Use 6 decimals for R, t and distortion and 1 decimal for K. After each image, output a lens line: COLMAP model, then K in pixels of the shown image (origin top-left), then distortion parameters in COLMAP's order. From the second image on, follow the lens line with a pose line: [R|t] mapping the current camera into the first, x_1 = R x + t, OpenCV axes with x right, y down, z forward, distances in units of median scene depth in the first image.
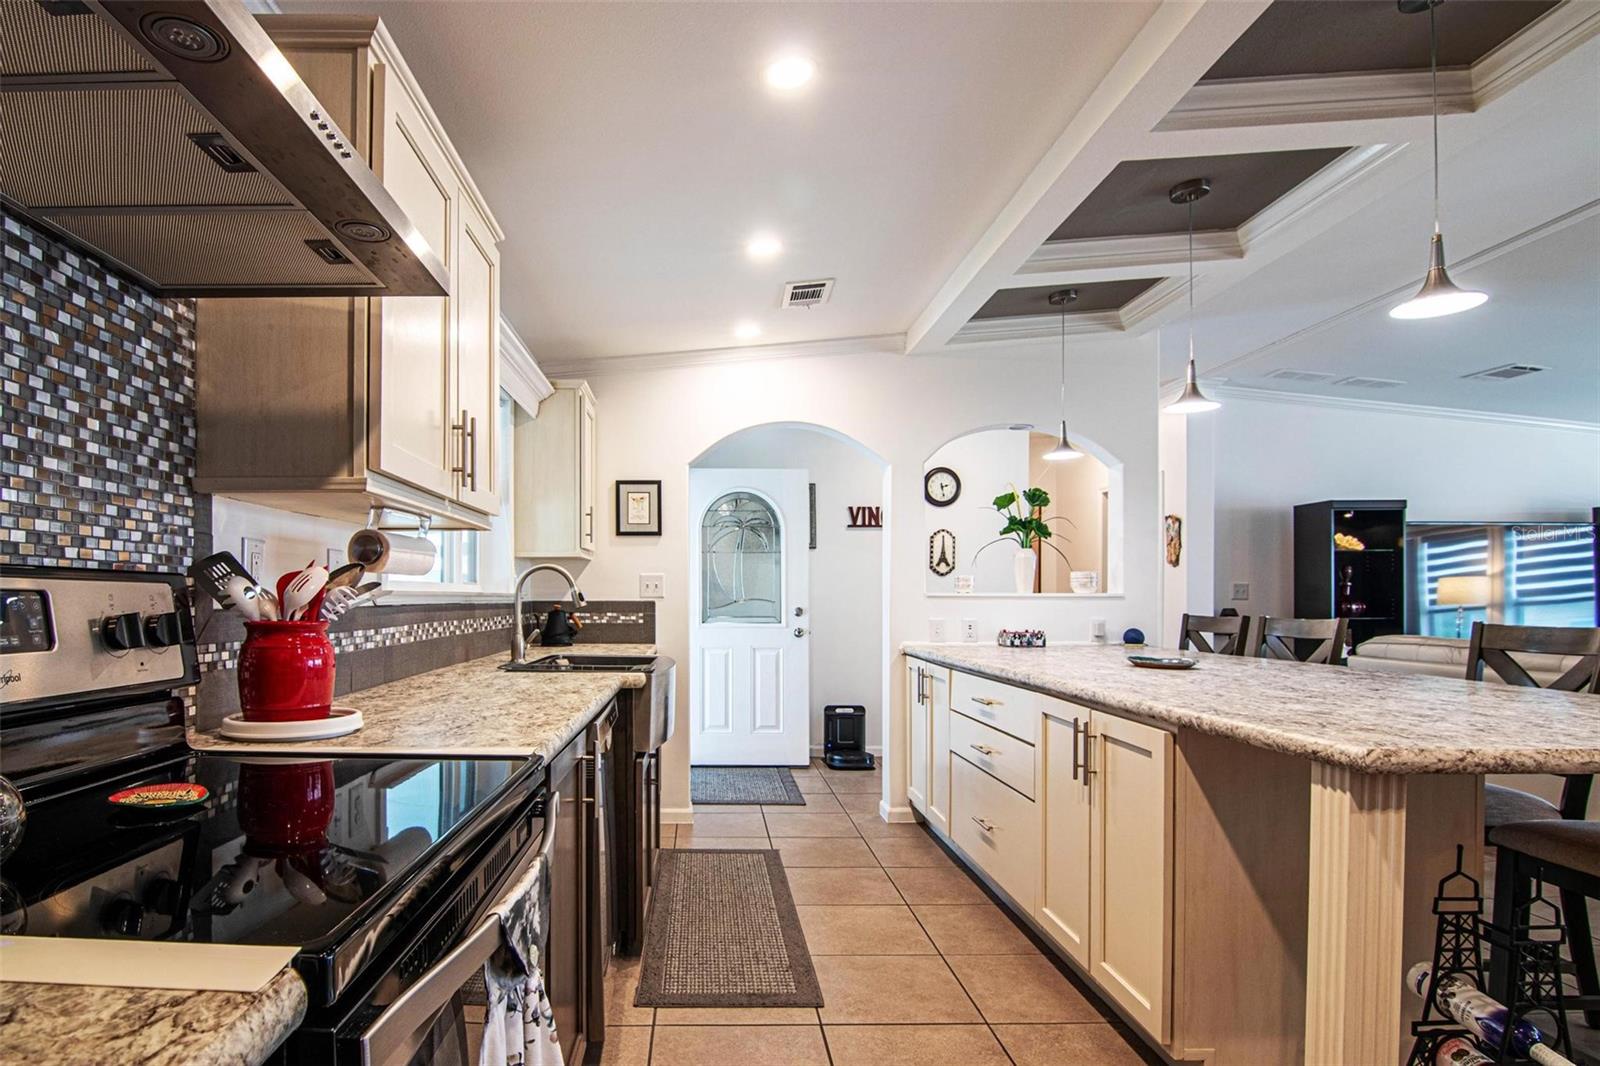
lens RADIAL K [[838.1, 0, 739.0], [0, 838.1, 597.4], [0, 0, 1]] dist [-0.002685, -0.001530]
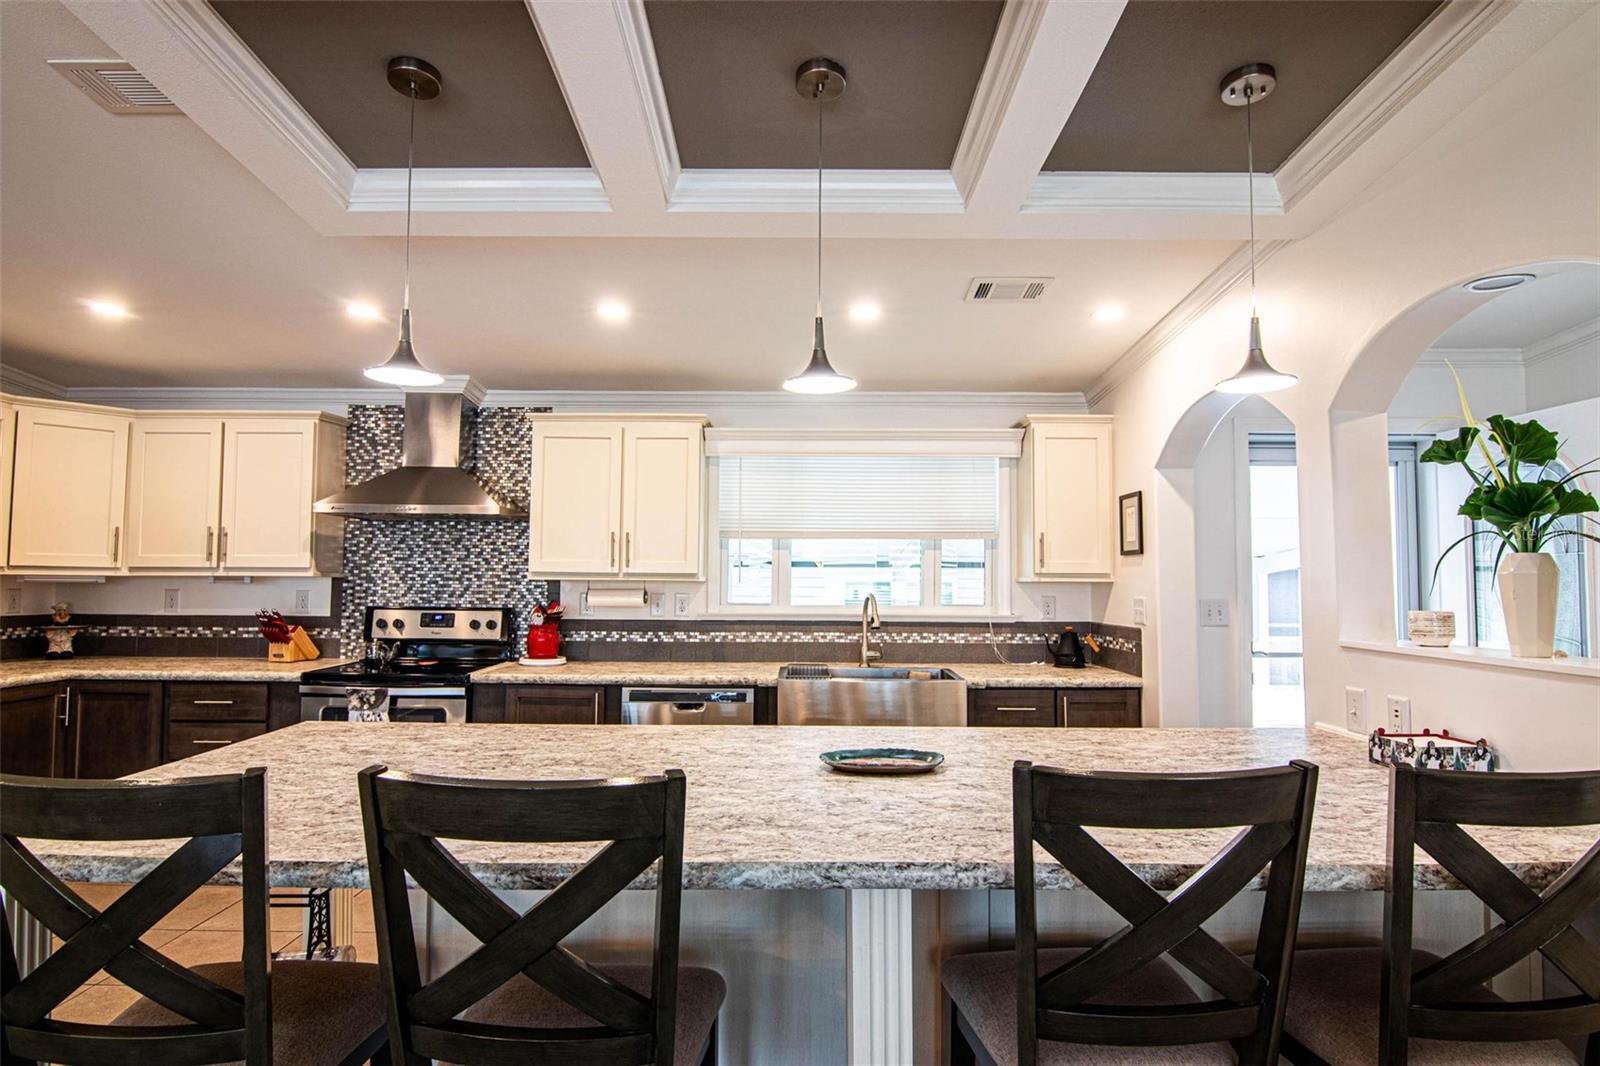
lens RADIAL K [[860.8, 0, 794.6], [0, 860.8, 538.7], [0, 0, 1]] dist [0.000325, -0.014291]
pose [[0.002523, -0.049865, -0.998753, 0.804521], [-0.005749, 0.998739, -0.049879, -0.042531], [0.999980, 0.005867, 0.002233, 0.635625]]
